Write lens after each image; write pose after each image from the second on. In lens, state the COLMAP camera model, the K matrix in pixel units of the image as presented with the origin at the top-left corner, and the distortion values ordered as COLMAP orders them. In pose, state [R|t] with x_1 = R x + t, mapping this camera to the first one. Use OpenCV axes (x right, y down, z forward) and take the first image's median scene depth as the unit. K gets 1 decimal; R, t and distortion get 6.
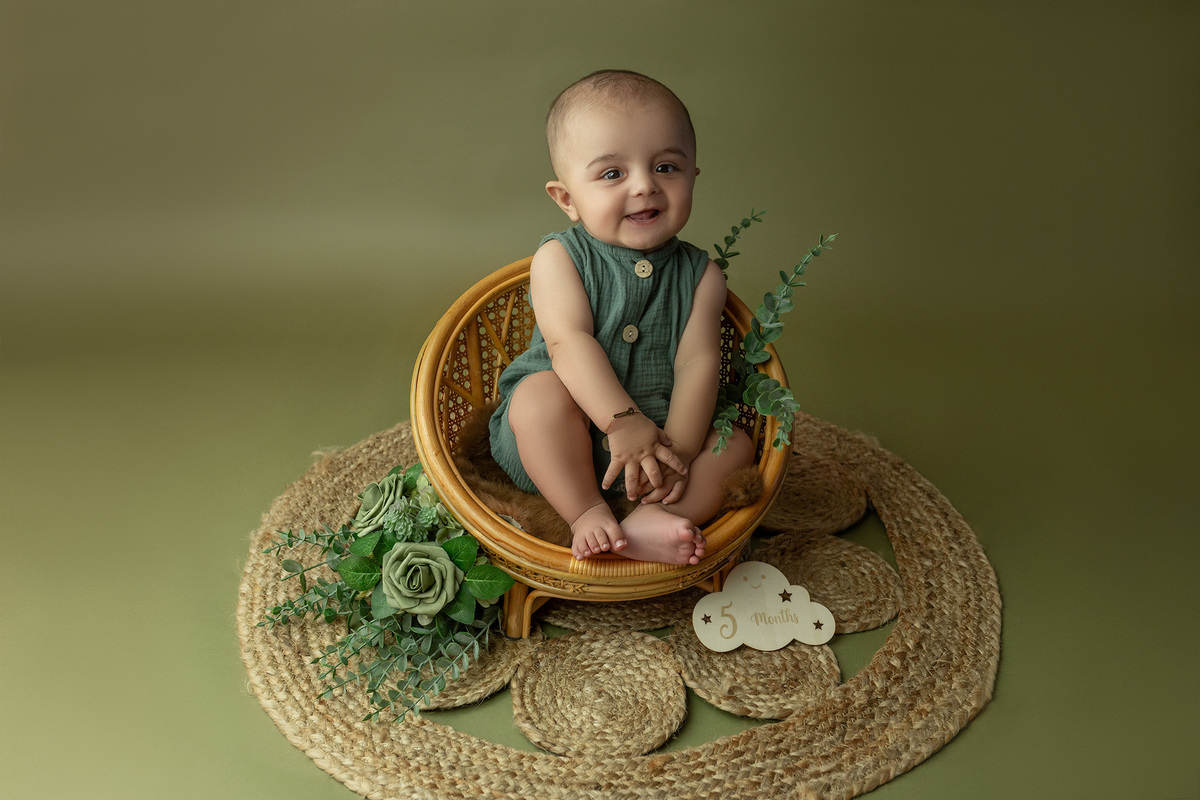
lens RADIAL K [[1232.4, 0, 597.6], [0, 1232.4, 444.6], [0, 0, 1]] dist [0.002081, 0.000000]
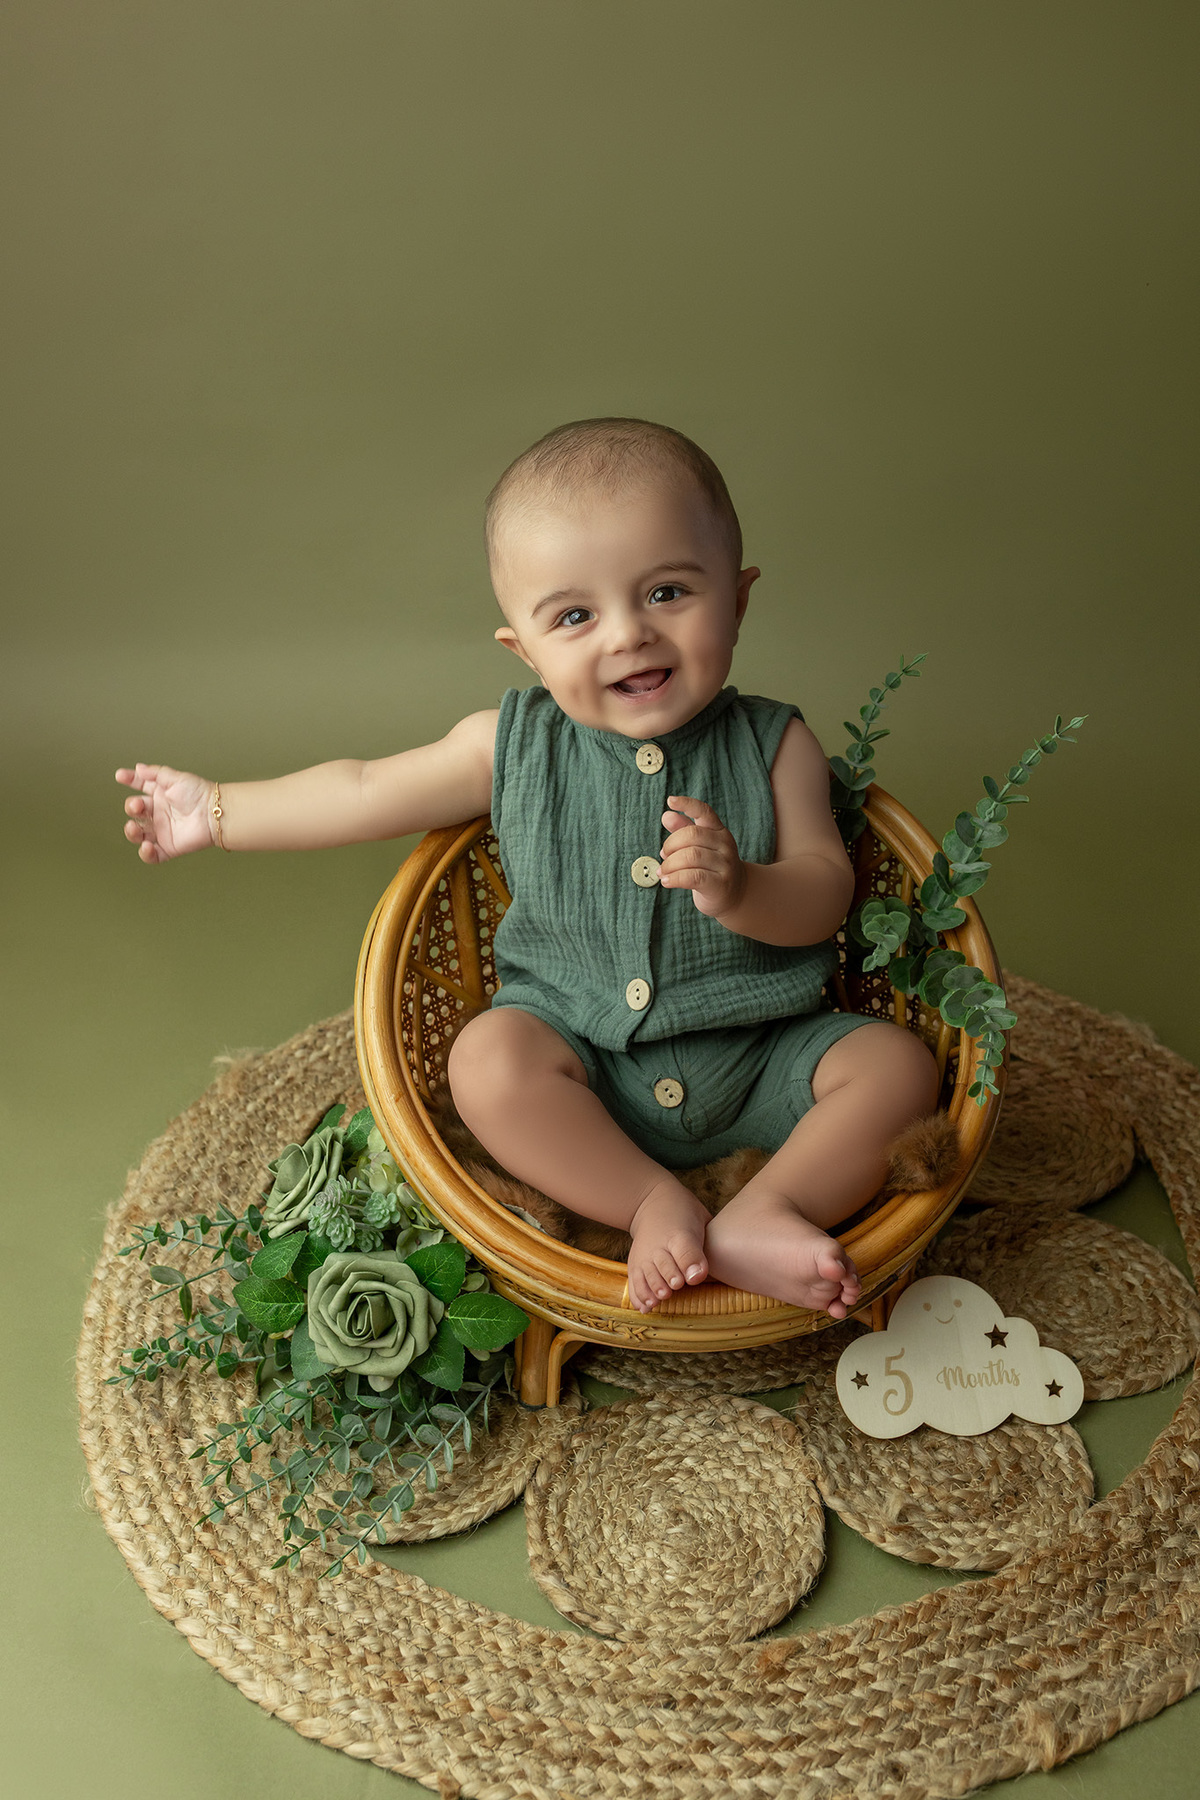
lens RADIAL K [[1848.5, 0, 601.8], [0, 1848.5, 970.7], [0, 0, 1]] dist [0.002081, 0.000000]
pose [[0.998237, -0.011729, -0.058180, 0.019917], [0.013095, 0.999646, 0.023152, -0.074478], [0.057888, -0.023873, 0.998038, 0.125986]]
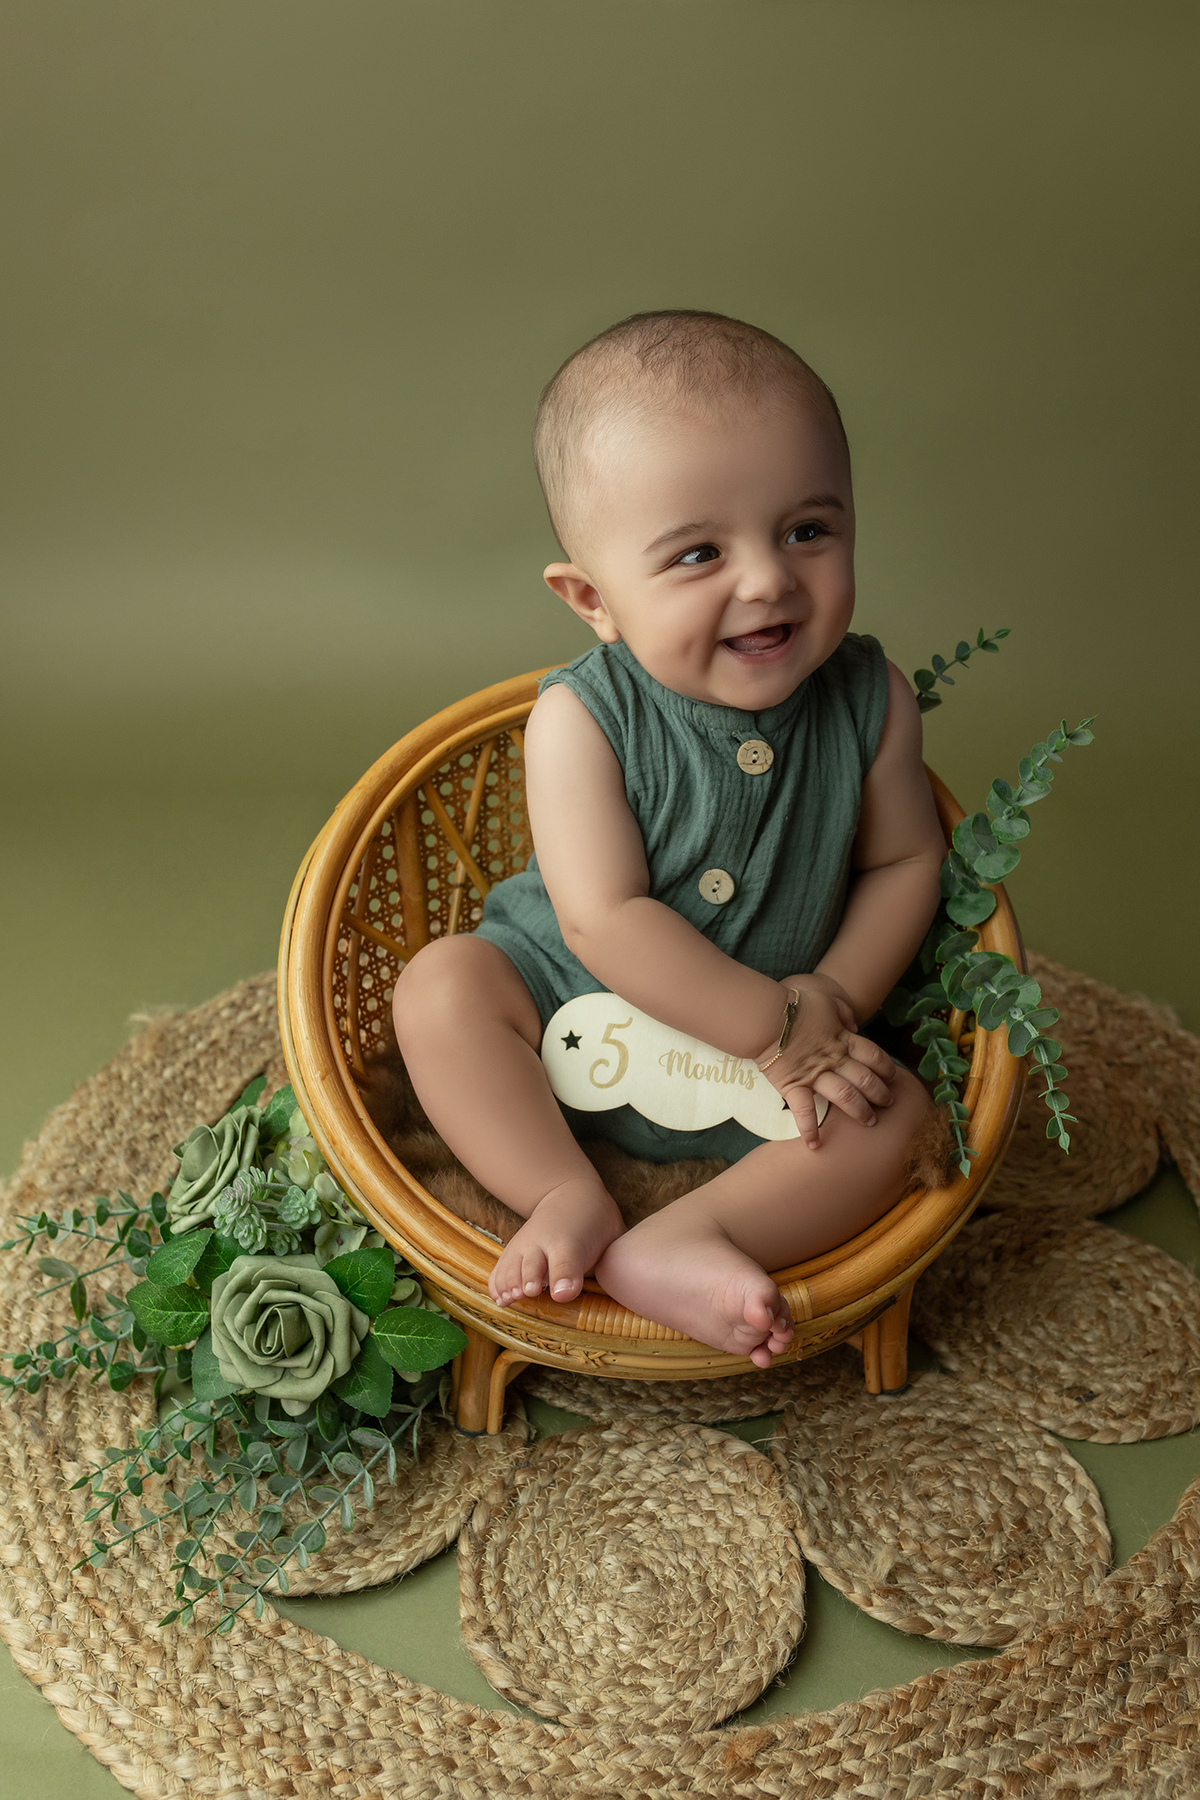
lens RADIAL K [[1848.5, 0, 616.5], [0, 1848.5, 984.2], [0, 0, 1]] dist [0.002081, 0.000000]
pose [[0.999254, 0.018404, -0.033966, 0.015770], [-0.016358, 0.998091, 0.059553, -0.079578], [0.034997, -0.058953, 0.997647, 0.252203]]
